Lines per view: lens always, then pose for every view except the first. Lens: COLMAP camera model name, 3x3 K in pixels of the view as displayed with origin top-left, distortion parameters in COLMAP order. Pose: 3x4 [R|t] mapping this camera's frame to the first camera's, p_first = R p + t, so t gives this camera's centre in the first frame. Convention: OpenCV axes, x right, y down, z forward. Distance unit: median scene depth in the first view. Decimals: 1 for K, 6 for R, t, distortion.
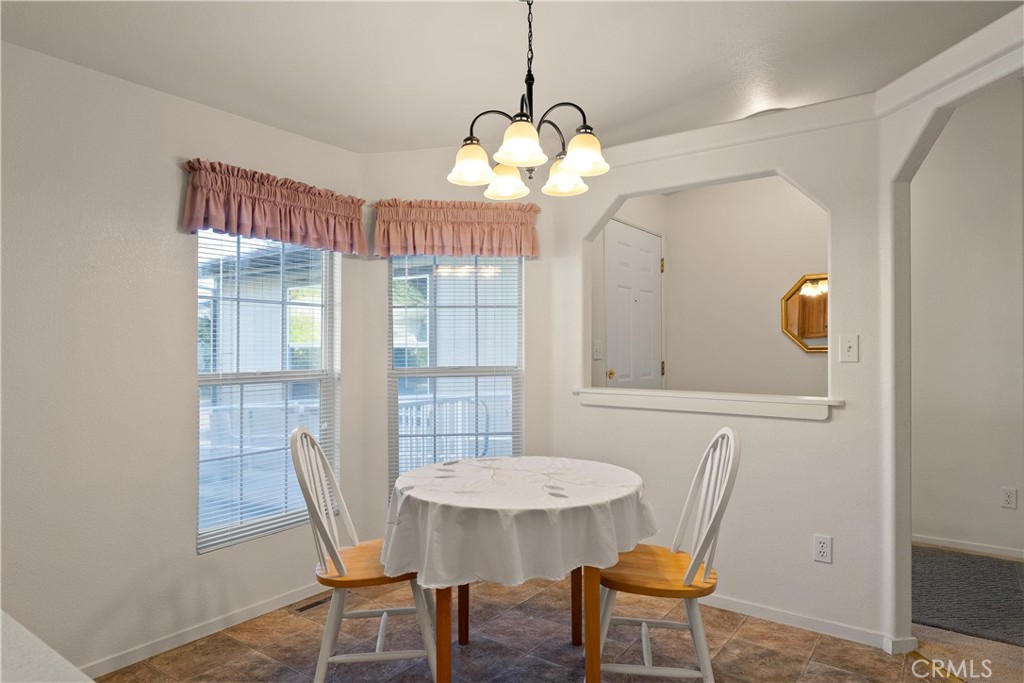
lens RADIAL K [[613.6, 0, 508.7], [0, 613.6, 344.7], [0, 0, 1]] dist [-0.002942, -0.000720]
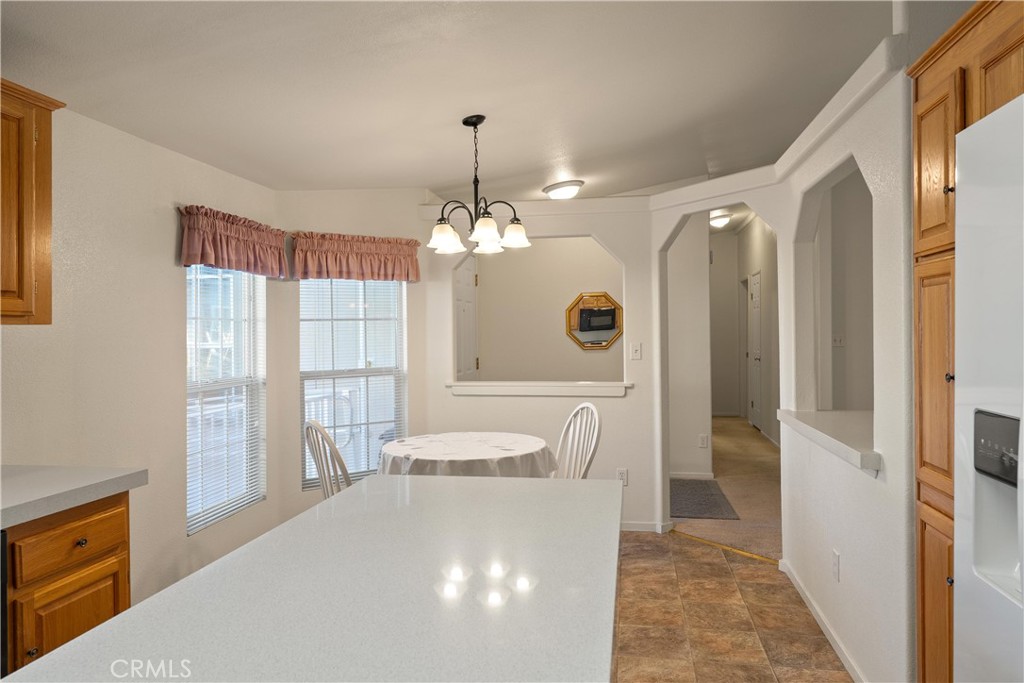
lens RADIAL K [[668.3, 0, 512.3], [0, 668.3, 335.1], [0, 0, 1]] dist [0.005312, -0.000738]
pose [[0.897665, -0.010706, 0.440549, -0.495434], [0.008210, 0.999938, 0.007572, -0.050379], [-0.440602, -0.003180, 0.897697, -0.423464]]
